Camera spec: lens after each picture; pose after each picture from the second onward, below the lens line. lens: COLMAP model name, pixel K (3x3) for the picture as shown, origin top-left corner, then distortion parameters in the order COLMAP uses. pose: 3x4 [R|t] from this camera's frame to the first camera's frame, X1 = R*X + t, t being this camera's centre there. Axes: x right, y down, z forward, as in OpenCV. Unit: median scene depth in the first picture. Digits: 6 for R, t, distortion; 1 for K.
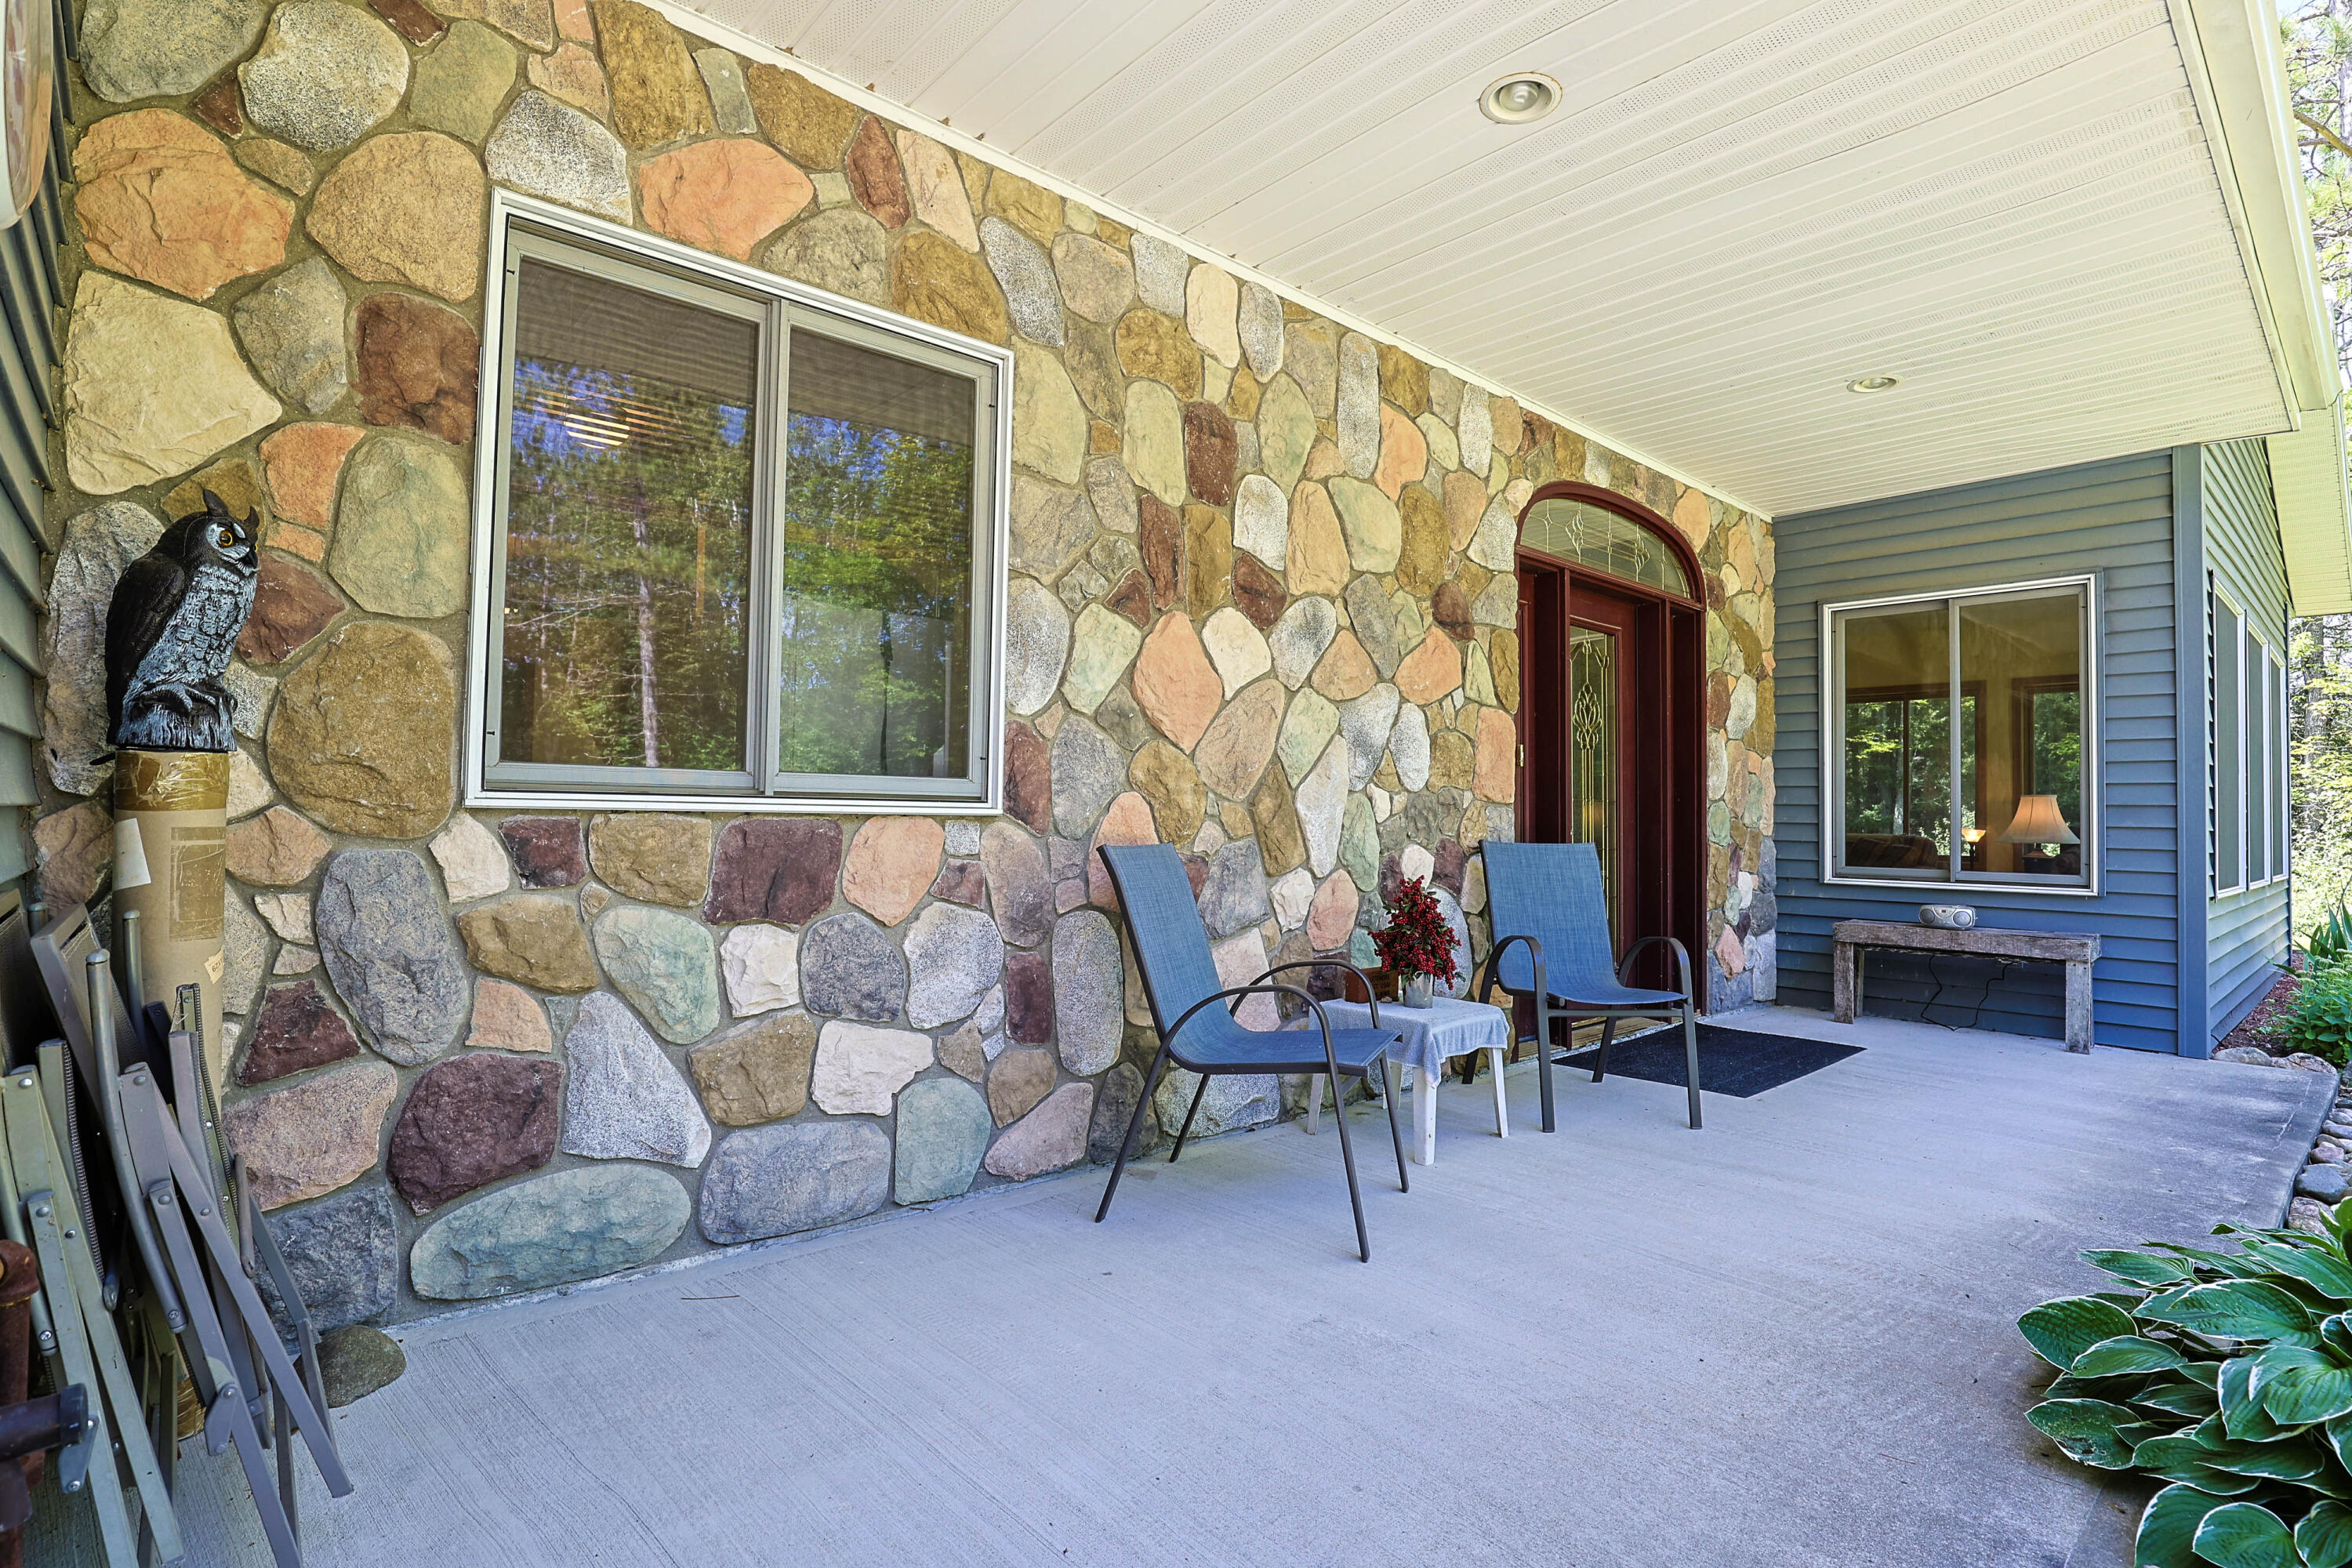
lens RADIAL K [[1153.3, 0, 1184.9], [0, 1153.3, 787.6], [0, 0, 1]] dist [-0.032648, 0.005893]
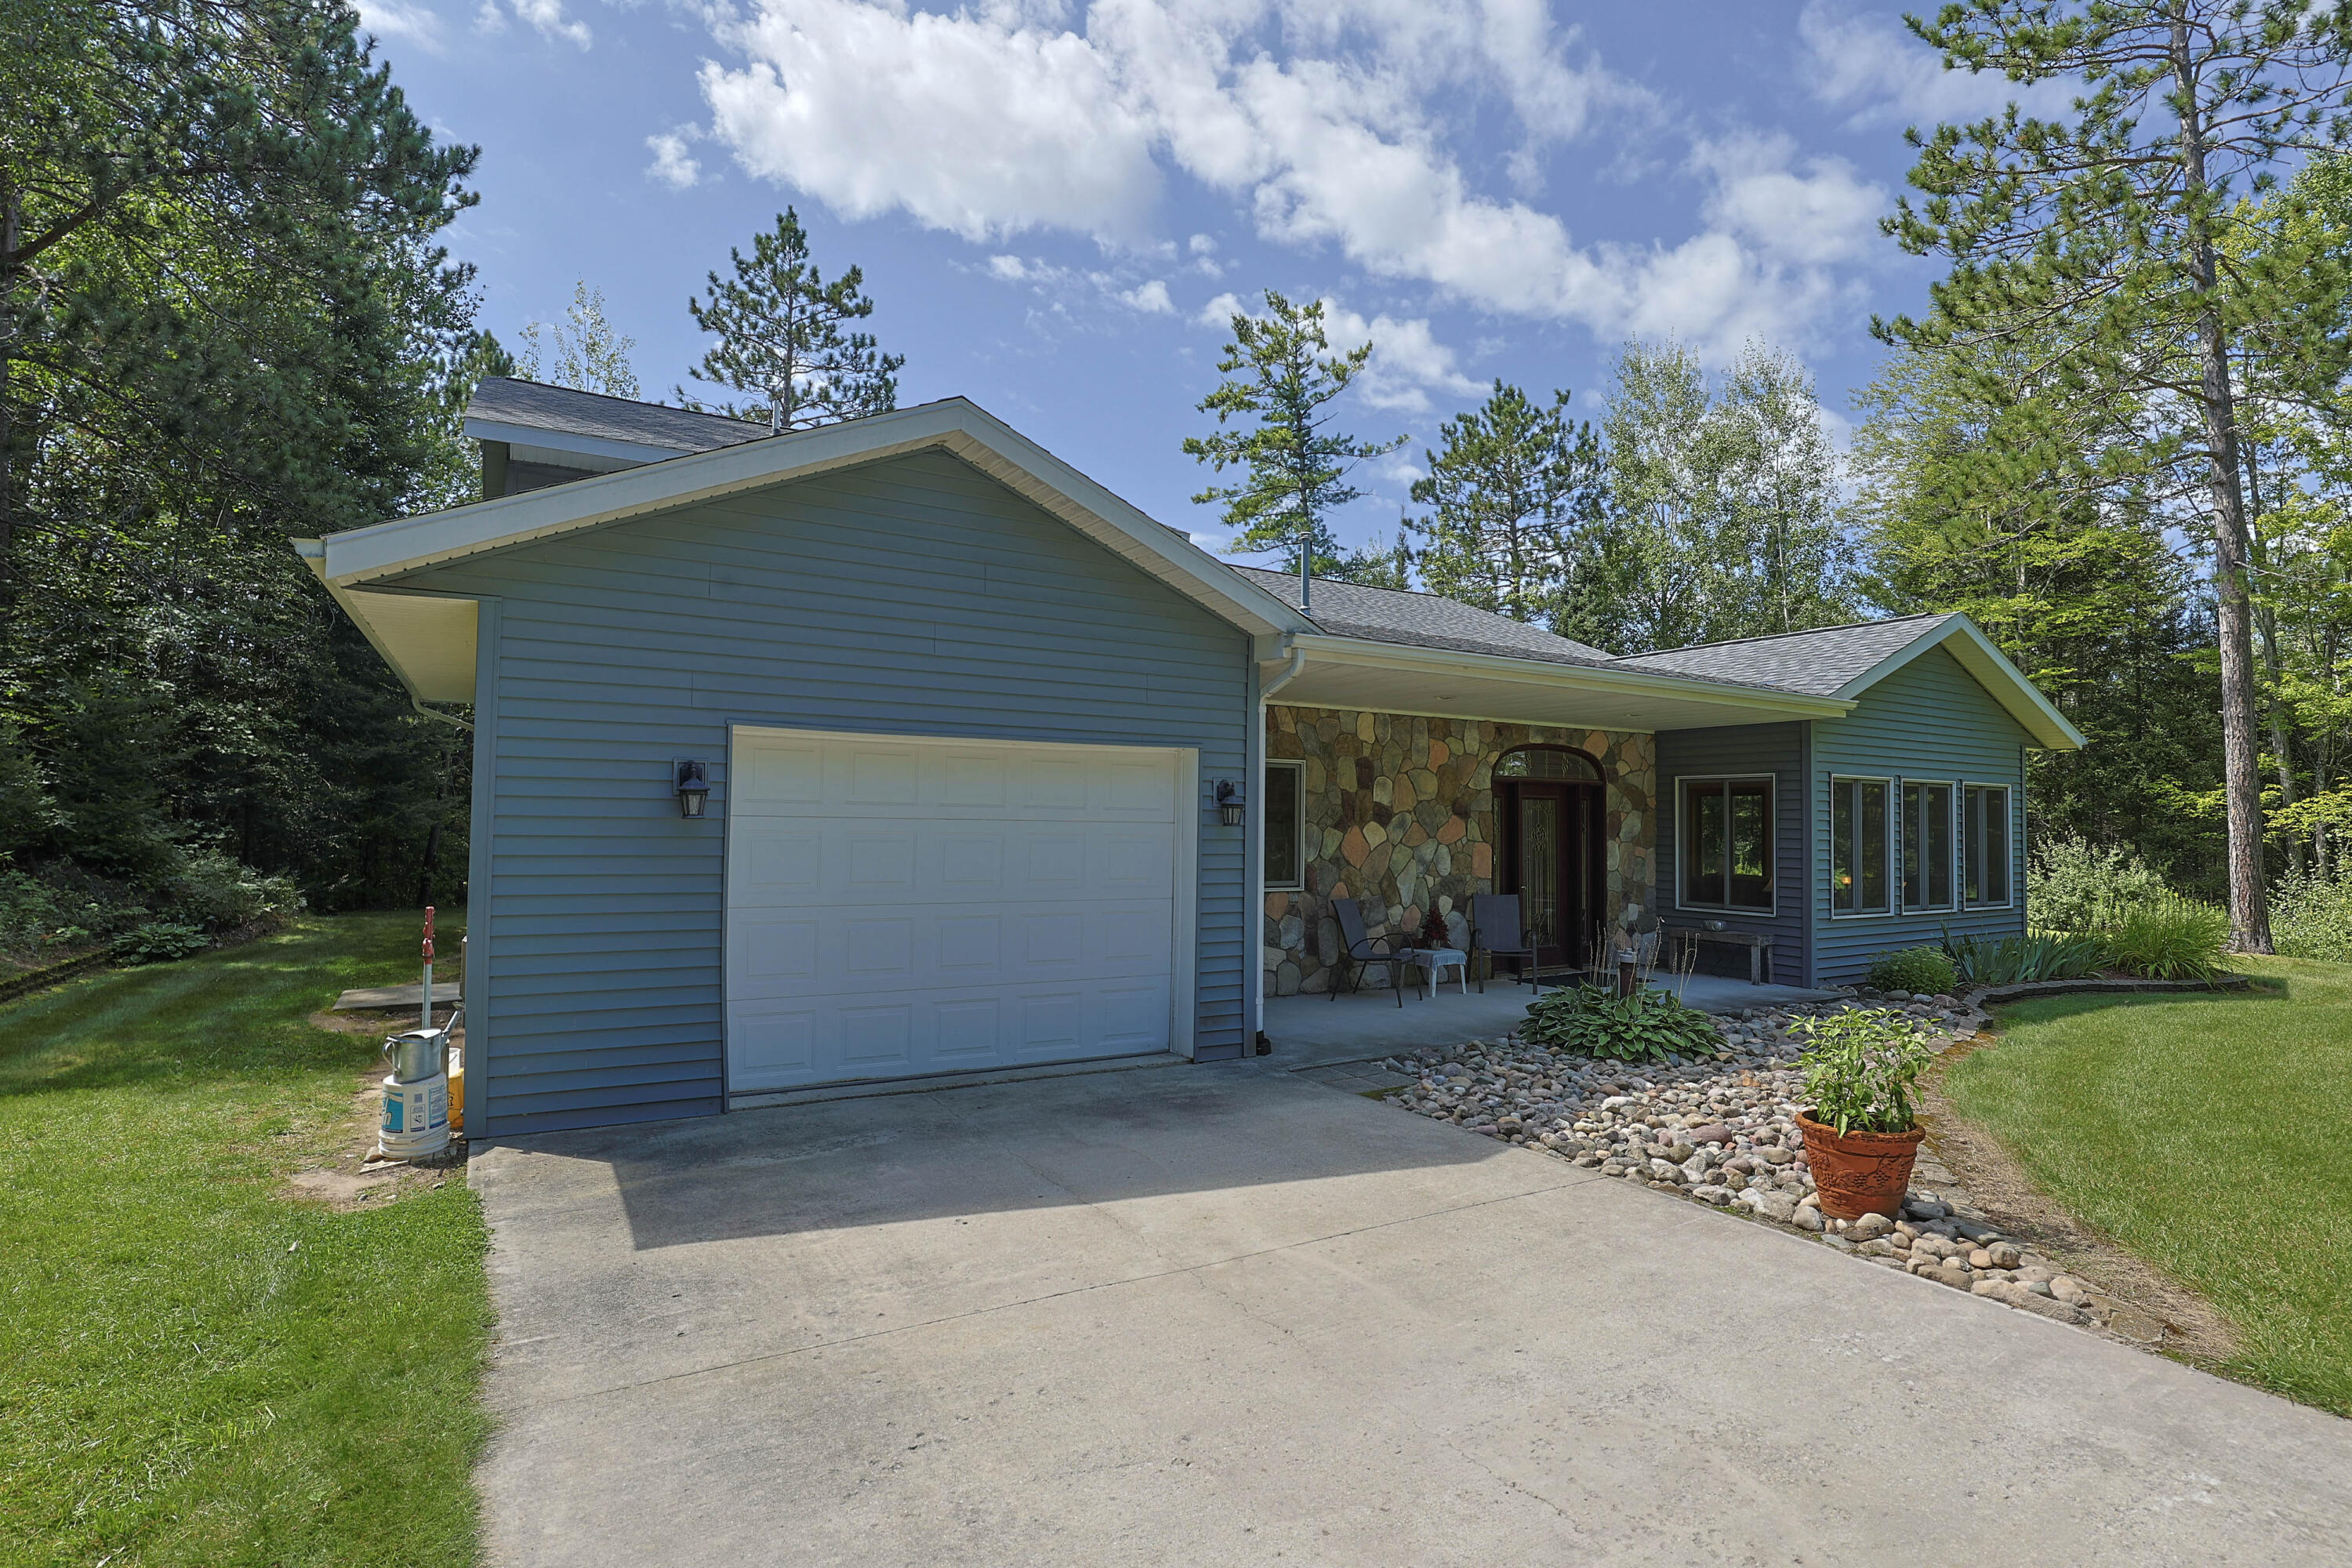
lens RADIAL K [[1153.3, 0, 1175.7], [0, 1153.3, 781.0], [0, 0, 1]] dist [-0.032648, 0.005893]
pose [[0.979811, -0.010383, -0.199658, 0.145006], [0.007701, 0.999869, -0.014203, -0.229661], [0.199779, 0.012378, 0.979763, -2.215526]]
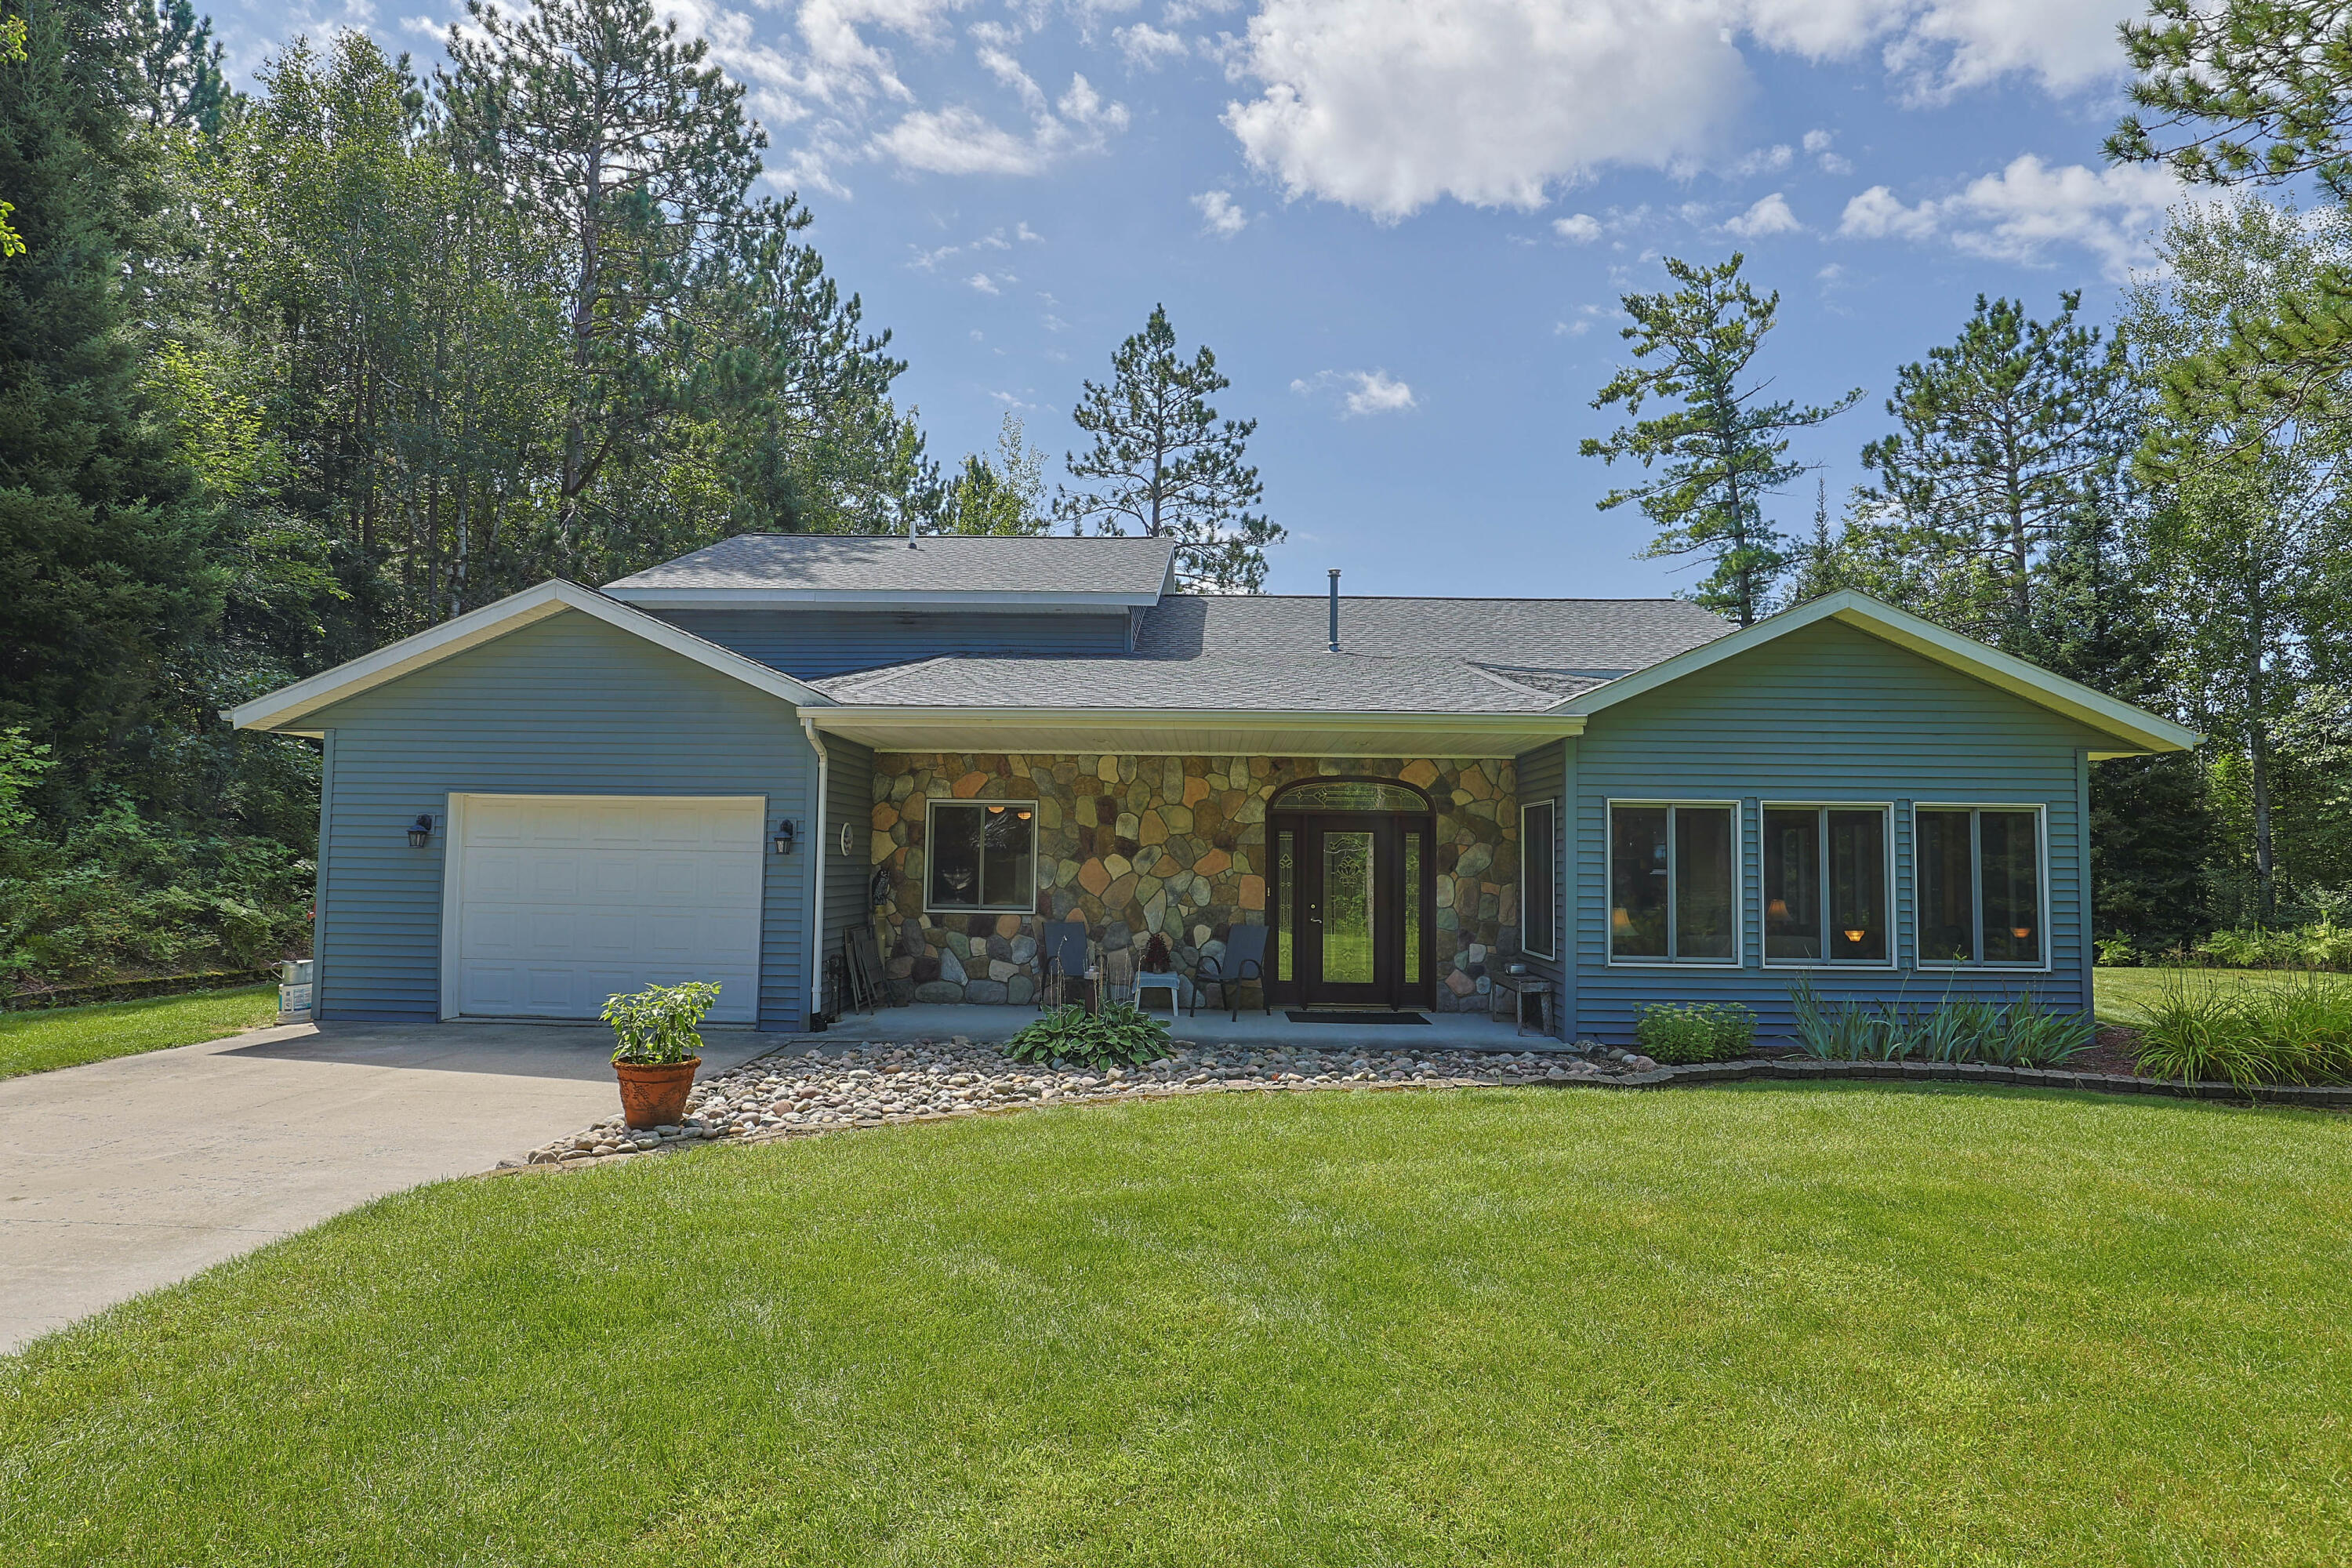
lens RADIAL K [[1251.6, 0, 1175.4], [0, 1251.6, 781.3], [0, 0, 1]] dist [-0.022965, 0.000130]
pose [[0.717807, -0.050041, -0.694442, 2.836313], [0.015177, 0.998301, -0.056248, -0.162699], [0.696077, 0.029836, 0.717347, -1.596112]]
